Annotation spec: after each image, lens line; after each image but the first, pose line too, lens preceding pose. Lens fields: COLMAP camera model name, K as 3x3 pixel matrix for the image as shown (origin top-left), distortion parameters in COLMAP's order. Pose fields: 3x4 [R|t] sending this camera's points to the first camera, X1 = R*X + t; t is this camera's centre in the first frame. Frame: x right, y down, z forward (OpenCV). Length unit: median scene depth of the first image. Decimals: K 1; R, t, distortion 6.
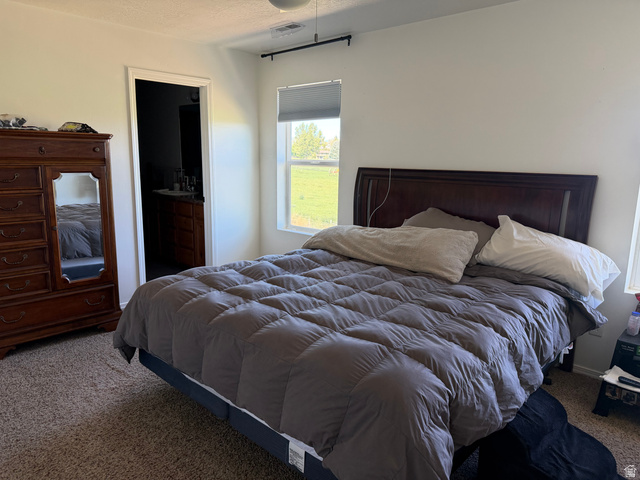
lens RADIAL K [[453.7, 0, 320.0], [0, 453.7, 240.0], [0, 0, 1]] dist [0.101278, -0.116829]
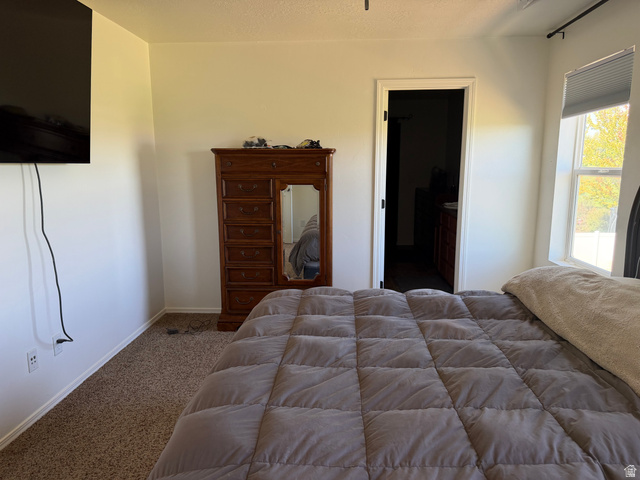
lens RADIAL K [[453.7, 0, 320.0], [0, 453.7, 240.0], [0, 0, 1]] dist [0.101278, -0.116829]
pose [[0.651672, 0.105322, -0.751153, 0.351444], [-0.121803, 0.991992, 0.033420, -0.055177], [0.748657, 0.069713, 0.659282, 0.319472]]
